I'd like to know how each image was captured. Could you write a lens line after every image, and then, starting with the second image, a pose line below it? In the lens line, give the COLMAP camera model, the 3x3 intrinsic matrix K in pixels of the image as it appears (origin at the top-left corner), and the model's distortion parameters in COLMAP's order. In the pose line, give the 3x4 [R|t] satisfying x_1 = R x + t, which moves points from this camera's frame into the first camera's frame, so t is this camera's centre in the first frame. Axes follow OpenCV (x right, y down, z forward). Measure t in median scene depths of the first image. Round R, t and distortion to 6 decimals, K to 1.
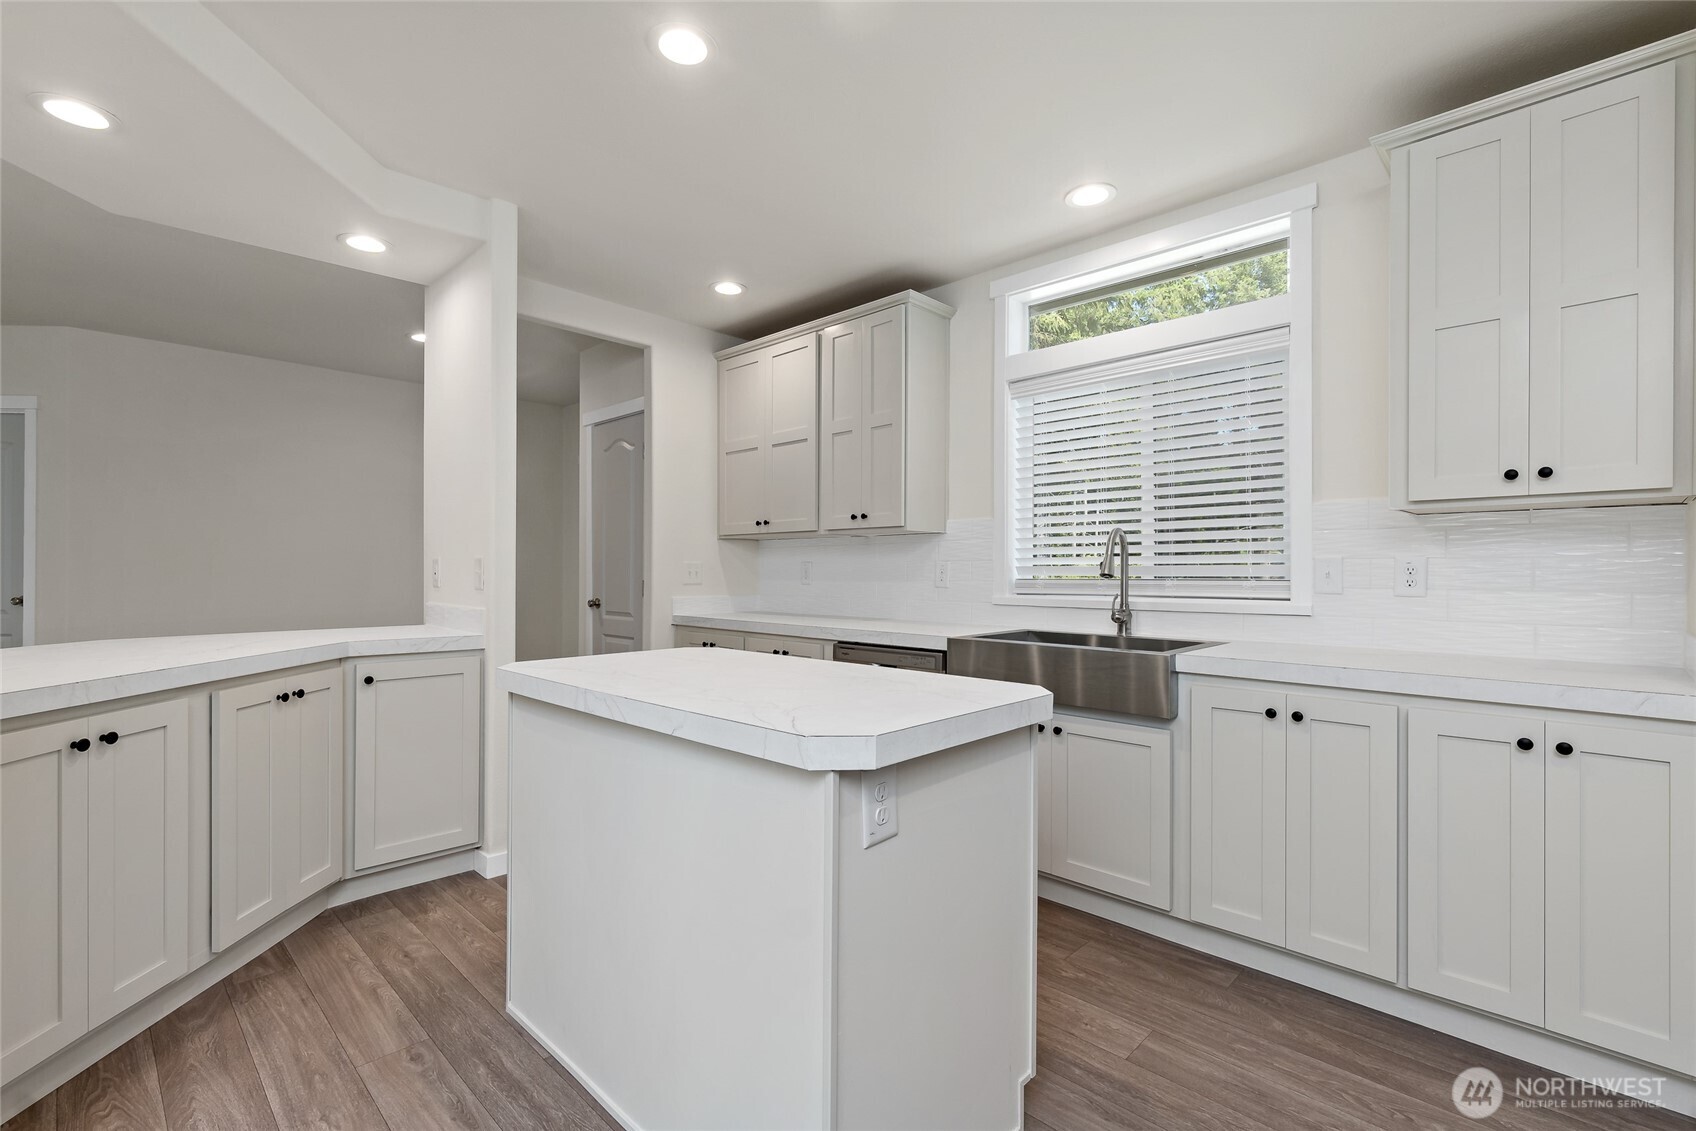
lens RADIAL K [[745.0, 0, 851.3], [0, 745.0, 581.7], [0, 0, 1]] dist [-0.016855, 0.000122]
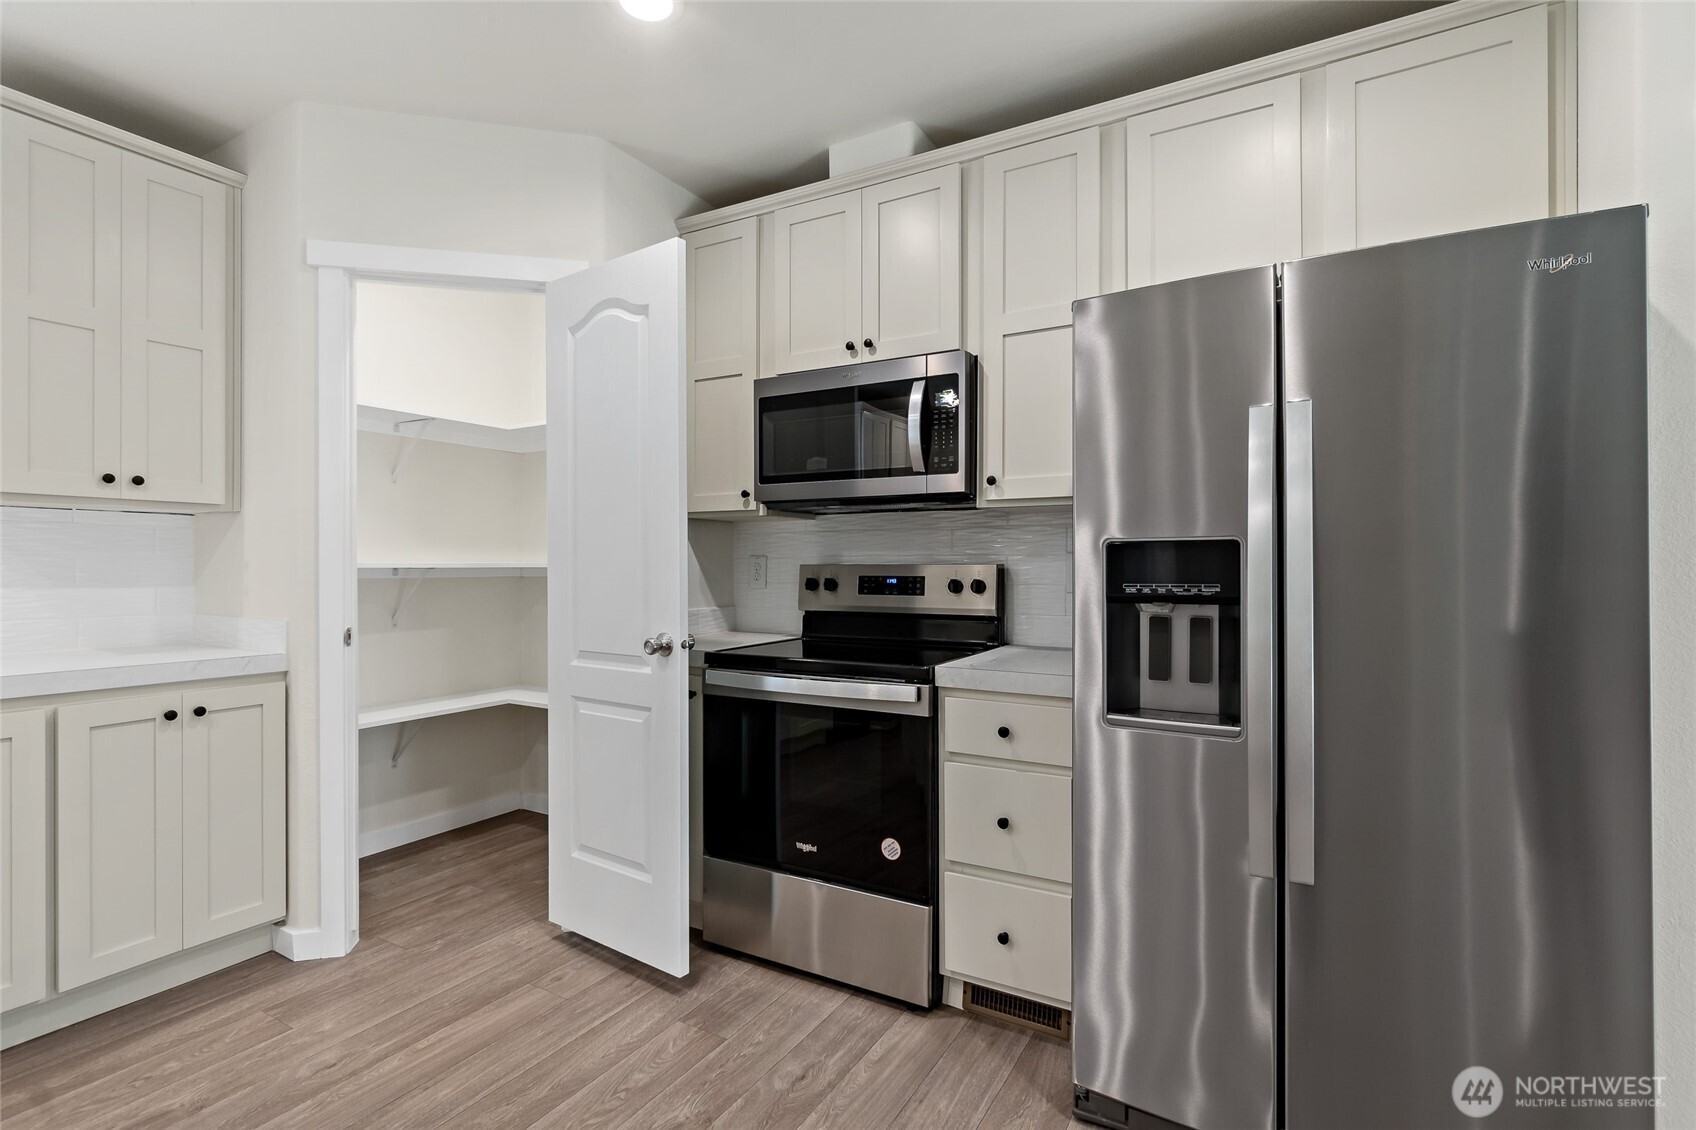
lens RADIAL K [[796.1, 0, 847.4], [0, 796.1, 563.3], [0, 0, 1]] dist [-0.014176, 0.000752]
pose [[-0.228154, 0.001164, 0.973624, -1.432783], [0.017044, 0.999851, 0.002798, -0.015413], [-0.973476, 0.017233, -0.228140, 0.605332]]
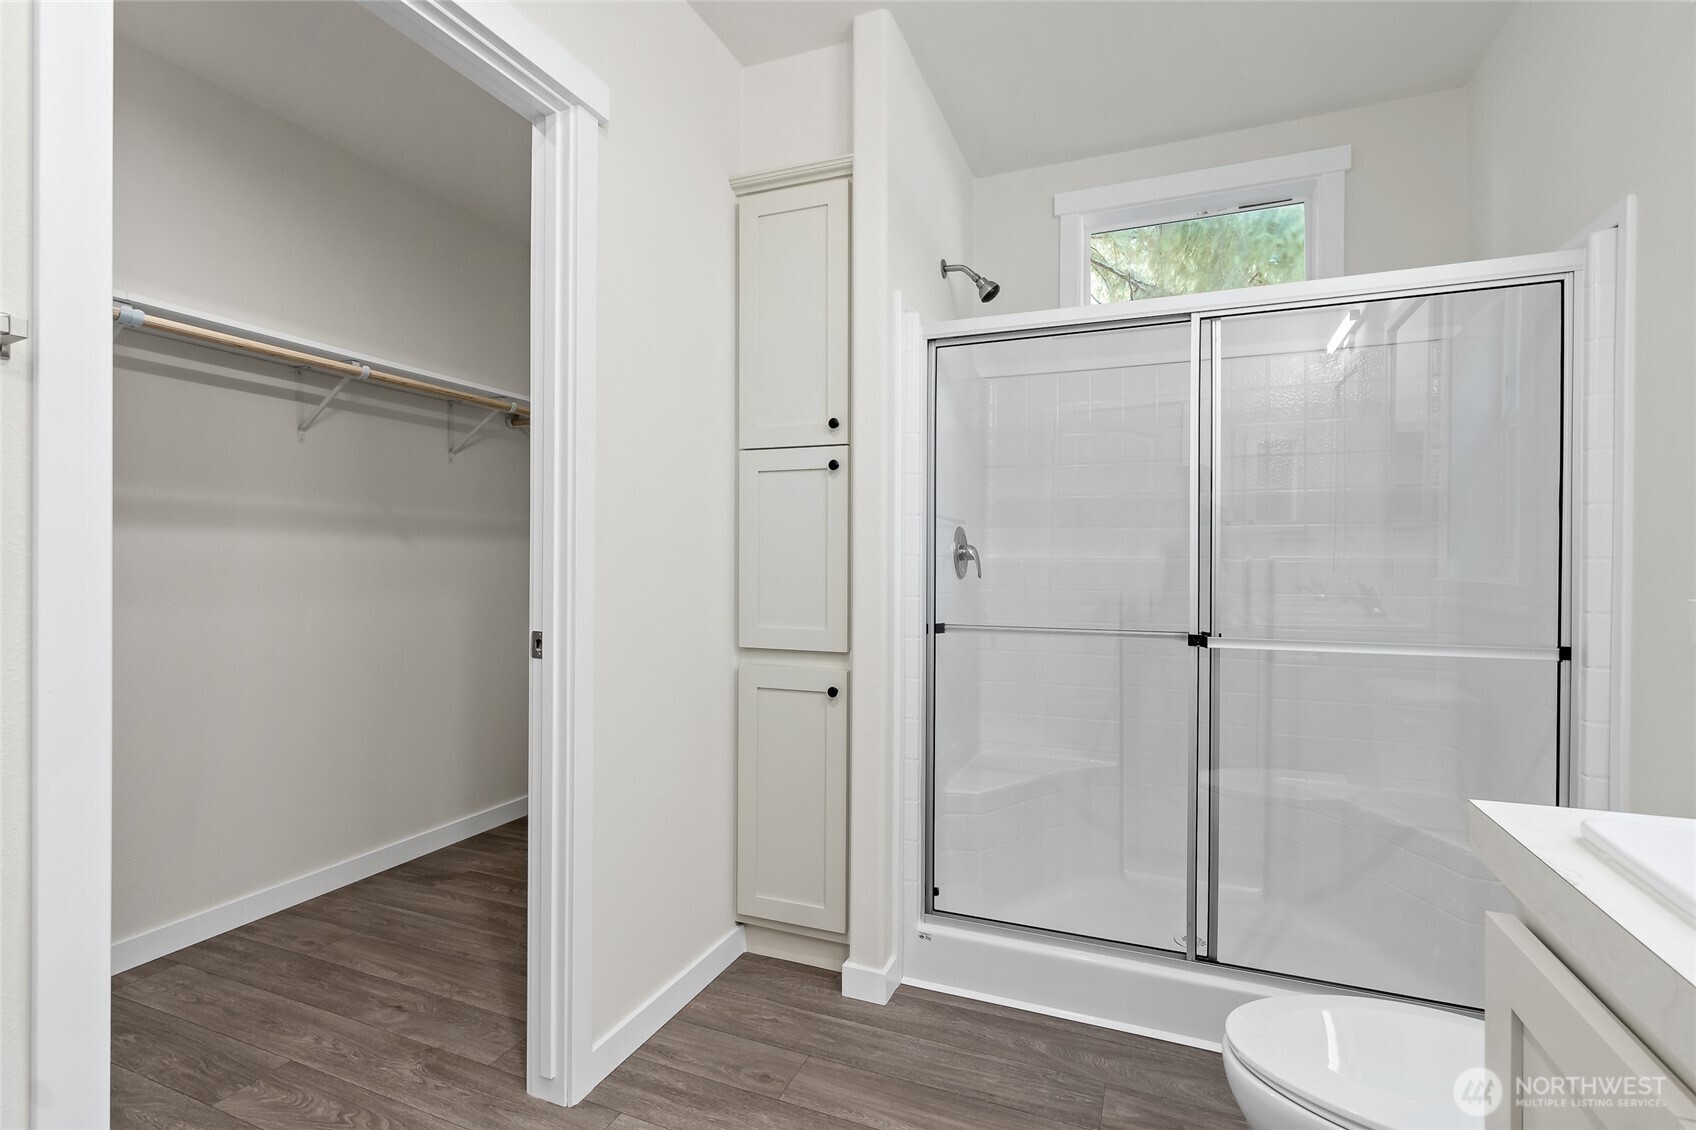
lens RADIAL K [[796.1, 0, 846.8], [0, 796.1, 563.8], [0, 0, 1]] dist [-0.014176, 0.000752]
pose [[-0.933443, -0.003004, -0.358714, -0.703406], [-0.010659, 0.999756, 0.019364, -0.016072], [0.358569, 0.021899, -0.933247, 1.866350]]
